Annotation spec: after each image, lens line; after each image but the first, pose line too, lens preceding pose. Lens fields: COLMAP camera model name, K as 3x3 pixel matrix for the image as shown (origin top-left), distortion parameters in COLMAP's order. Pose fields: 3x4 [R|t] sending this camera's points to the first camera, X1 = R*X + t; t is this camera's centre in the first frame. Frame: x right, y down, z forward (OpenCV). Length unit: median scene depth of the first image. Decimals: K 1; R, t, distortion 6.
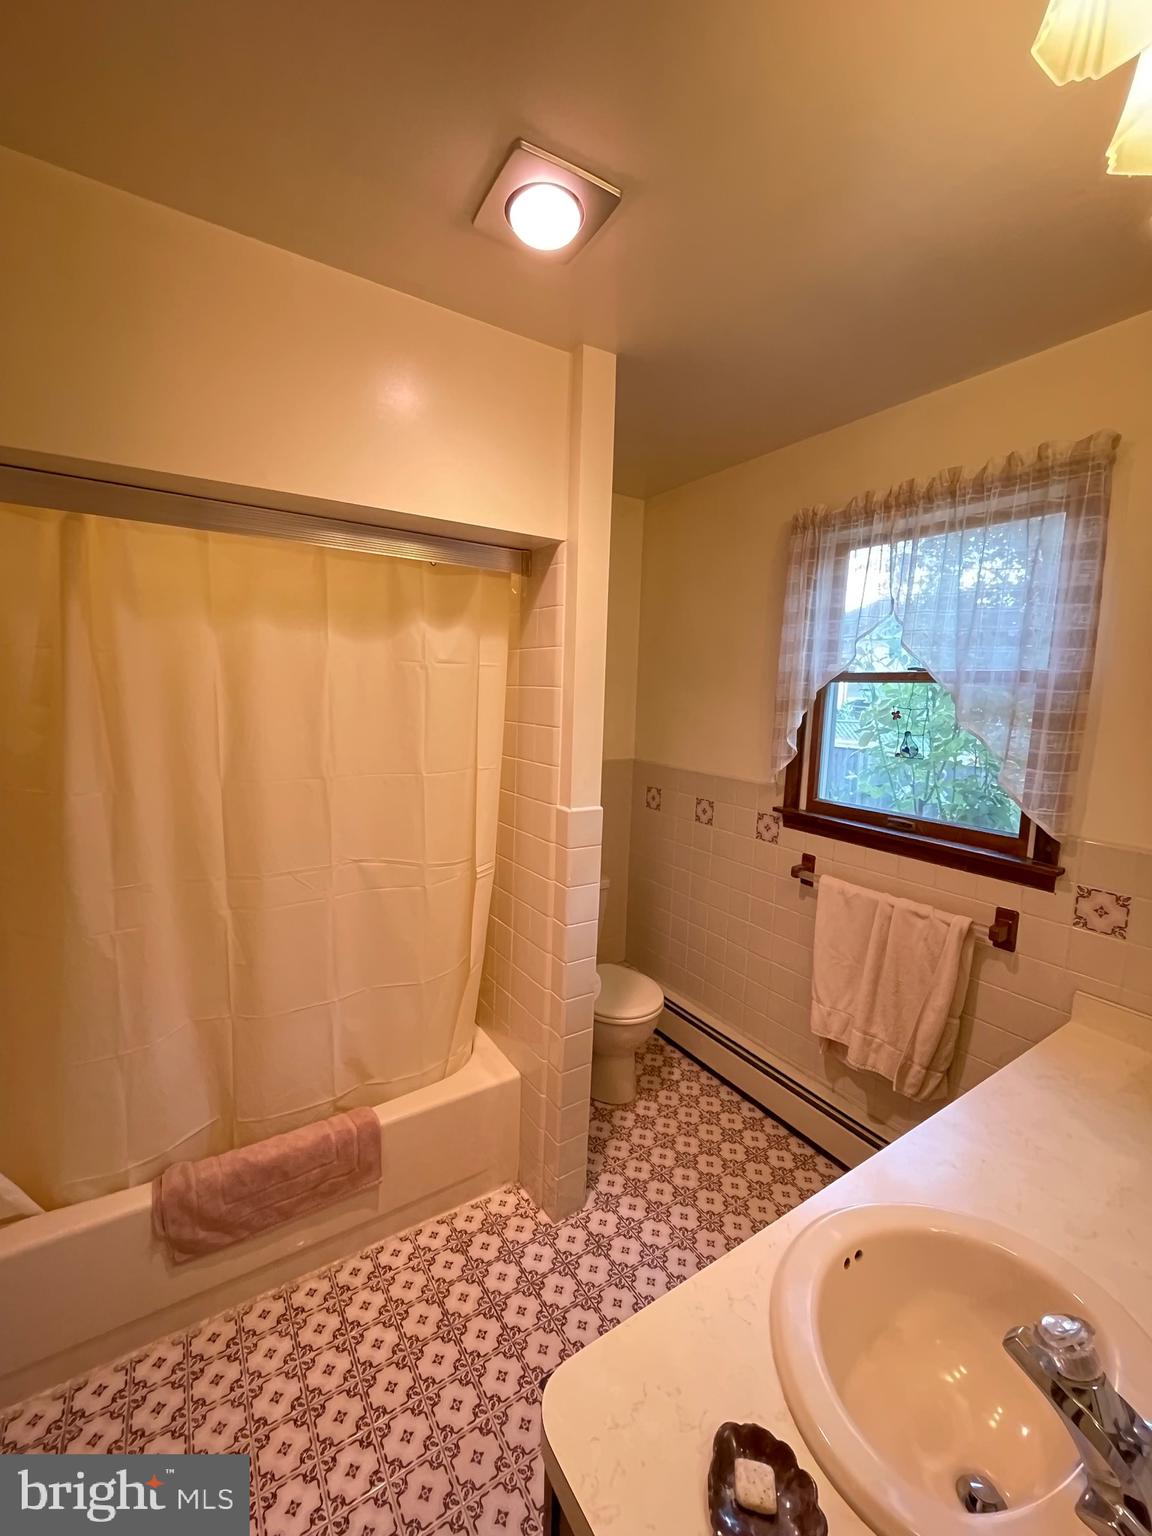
lens RADIAL K [[622.8, 0, 572.6], [0, 622.8, 762.9], [0, 0, 1]] dist [-0.000894, -0.000178]
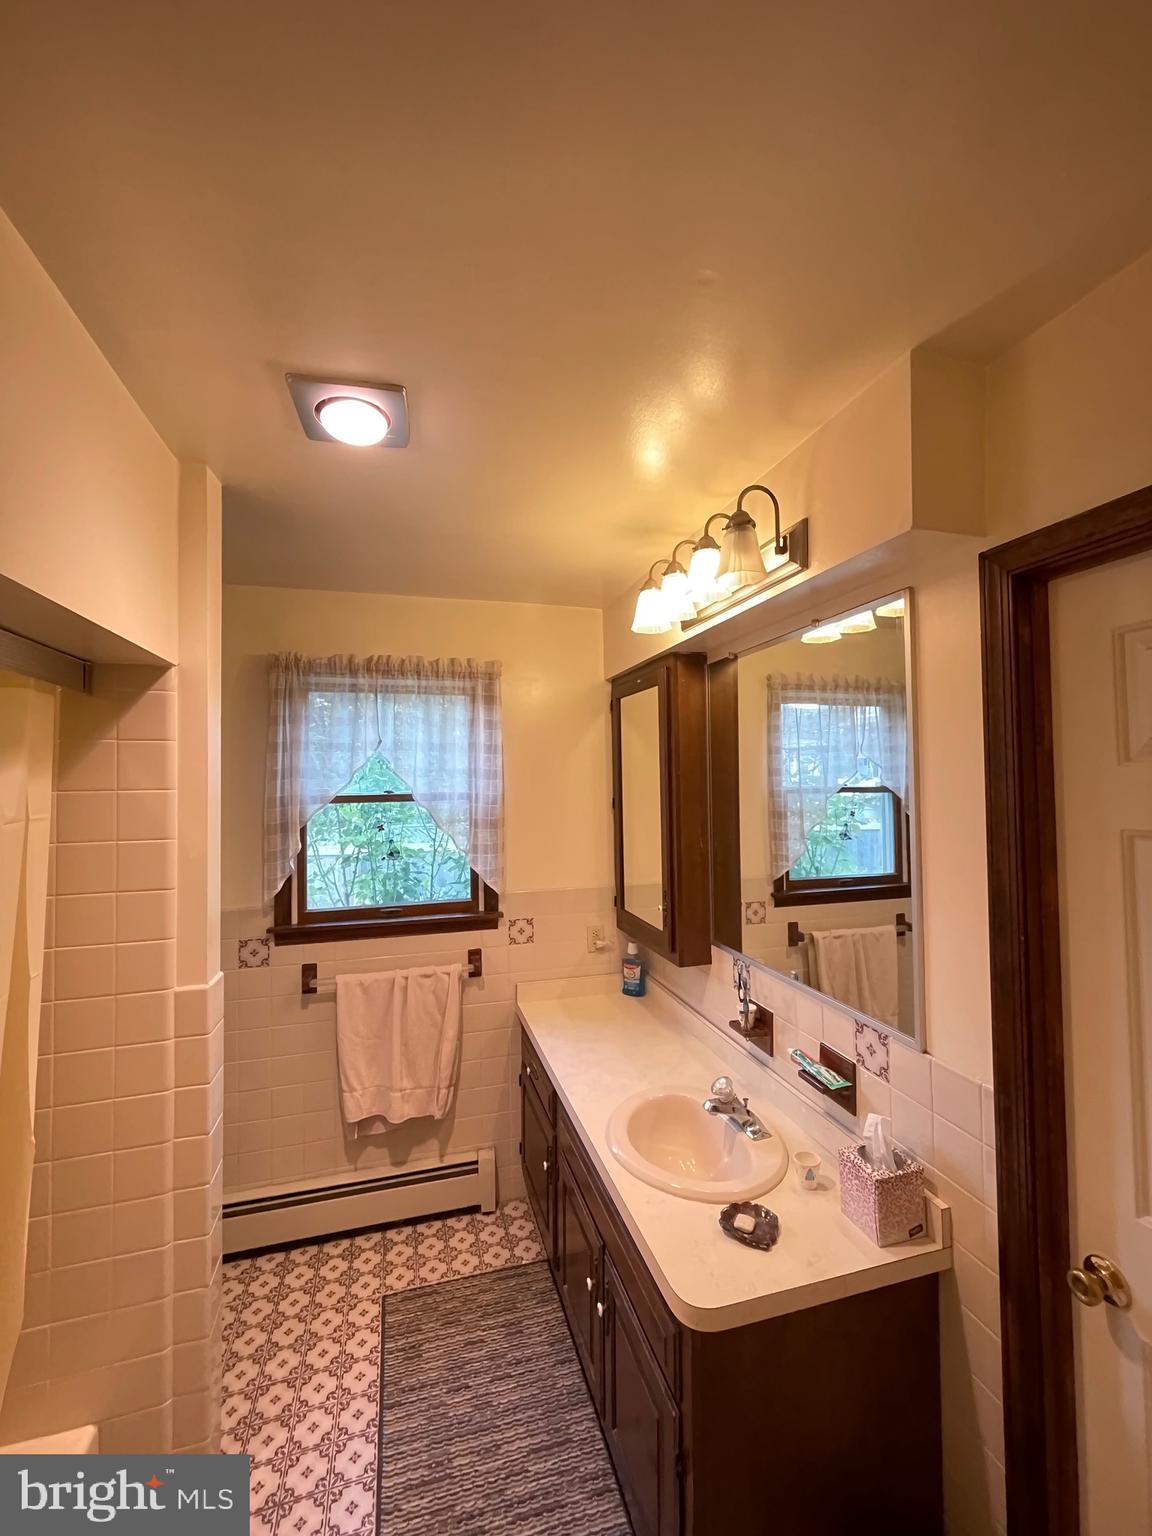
lens RADIAL K [[622.8, 0, 572.6], [0, 622.8, 762.9], [0, 0, 1]] dist [-0.000894, -0.000178]
pose [[0.292229, -0.004346, 0.956338, -0.558362], [0.136525, 0.989937, -0.037220, -0.102208], [-0.946553, 0.141441, 0.289882, 0.225748]]
